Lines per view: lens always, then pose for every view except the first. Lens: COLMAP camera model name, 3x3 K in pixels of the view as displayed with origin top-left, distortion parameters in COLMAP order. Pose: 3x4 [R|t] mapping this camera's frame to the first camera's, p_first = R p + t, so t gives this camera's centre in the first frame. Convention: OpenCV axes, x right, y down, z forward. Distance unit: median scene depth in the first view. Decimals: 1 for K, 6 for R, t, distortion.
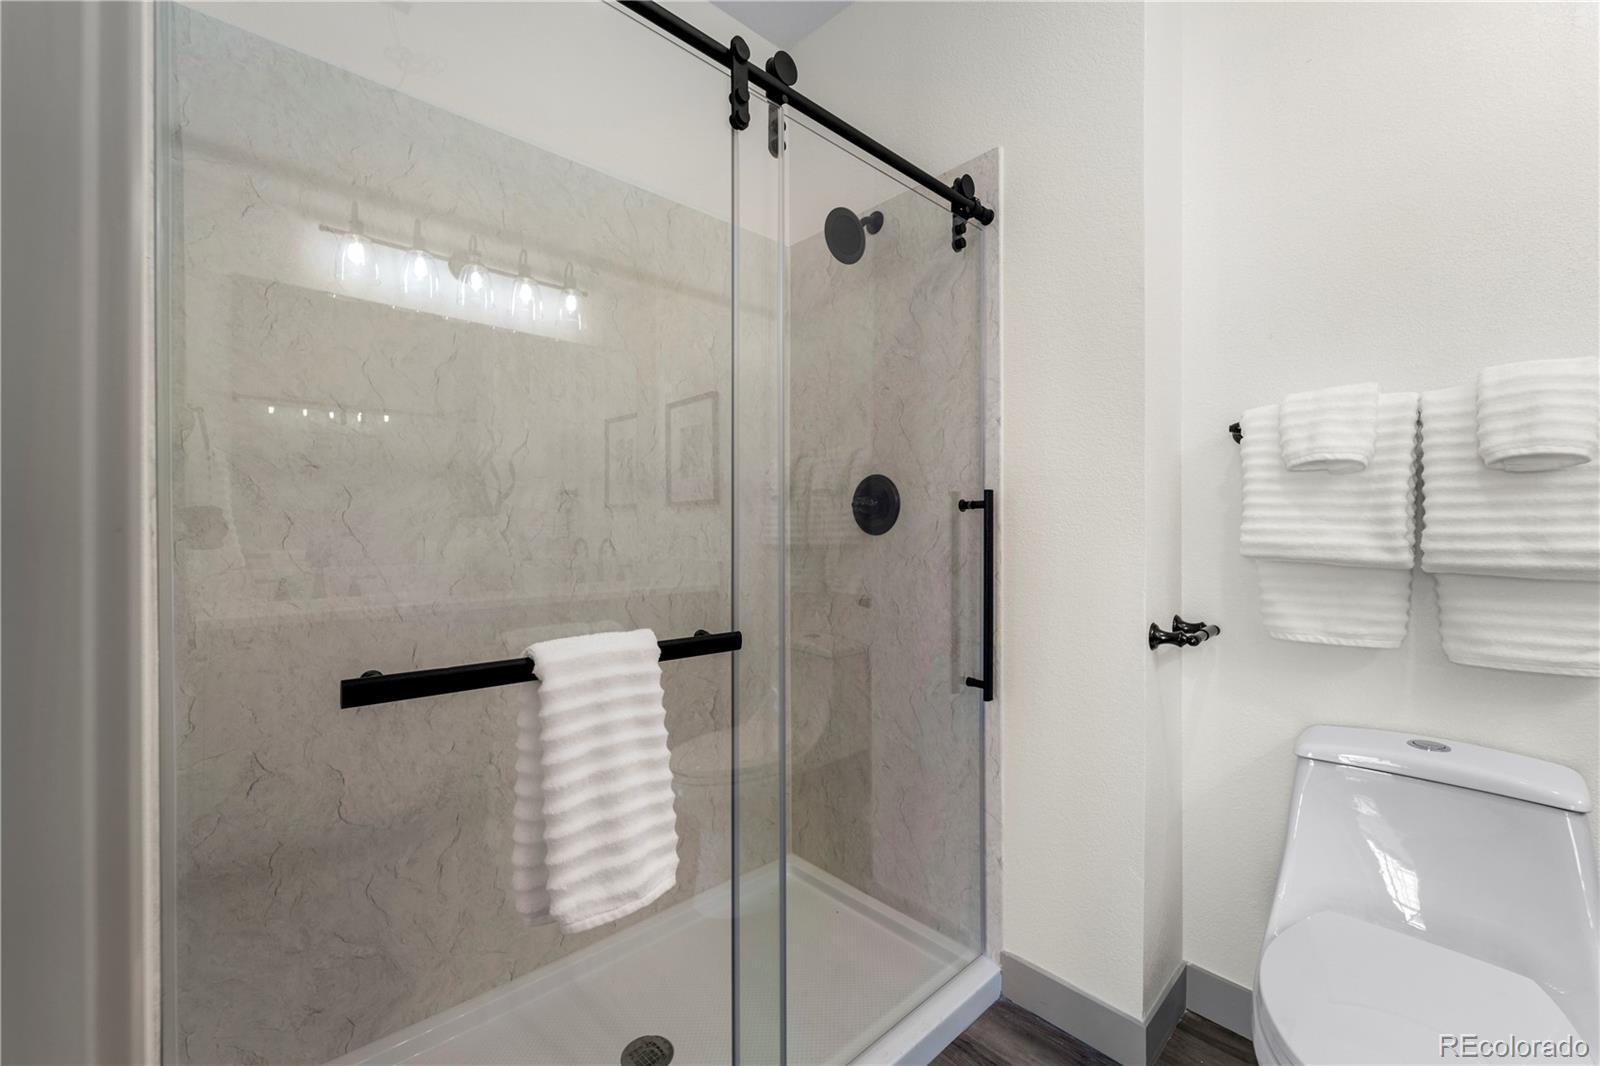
lens RADIAL K [[658.3, 0, 798.9], [0, 658.3, 527.3], [0, 0, 1]] dist [0.002375, -0.000160]
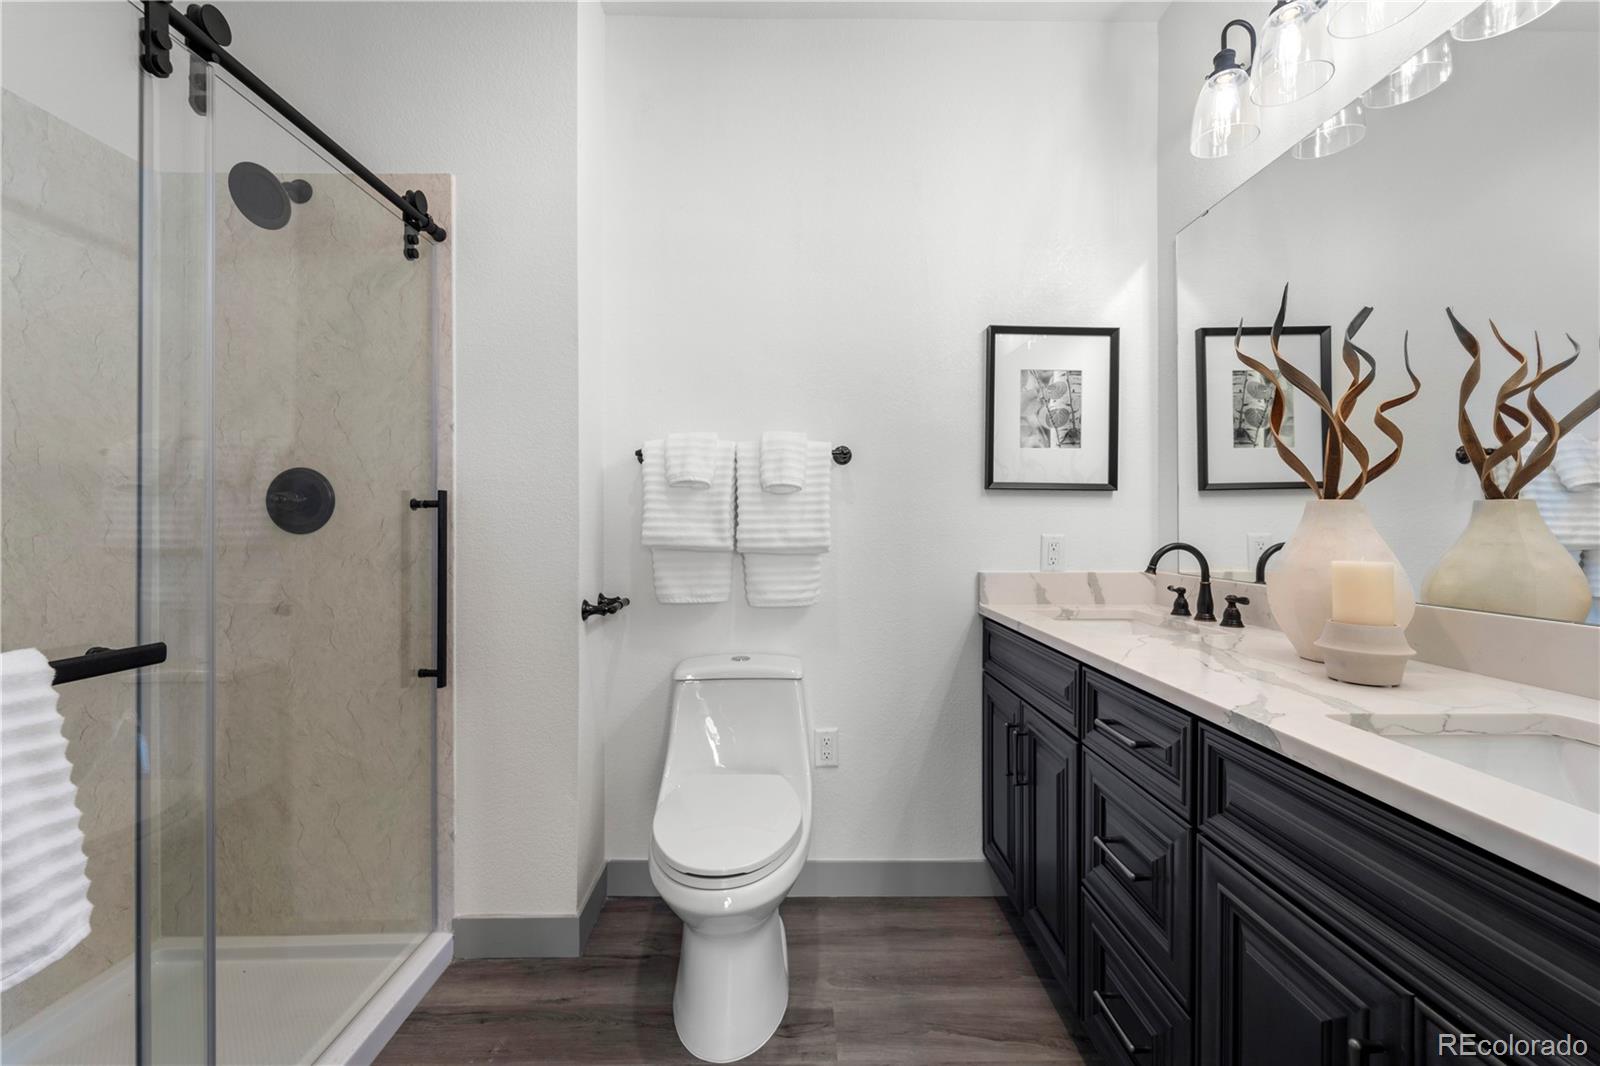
lens RADIAL K [[658.3, 0, 798.9], [0, 658.3, 527.3], [0, 0, 1]] dist [0.002375, -0.000160]
pose [[0.681420, -0.003465, 0.731884, -0.120923], [0.000912, 0.999992, 0.003886, -0.000378], [-0.731892, -0.001981, 0.681418, -0.187317]]
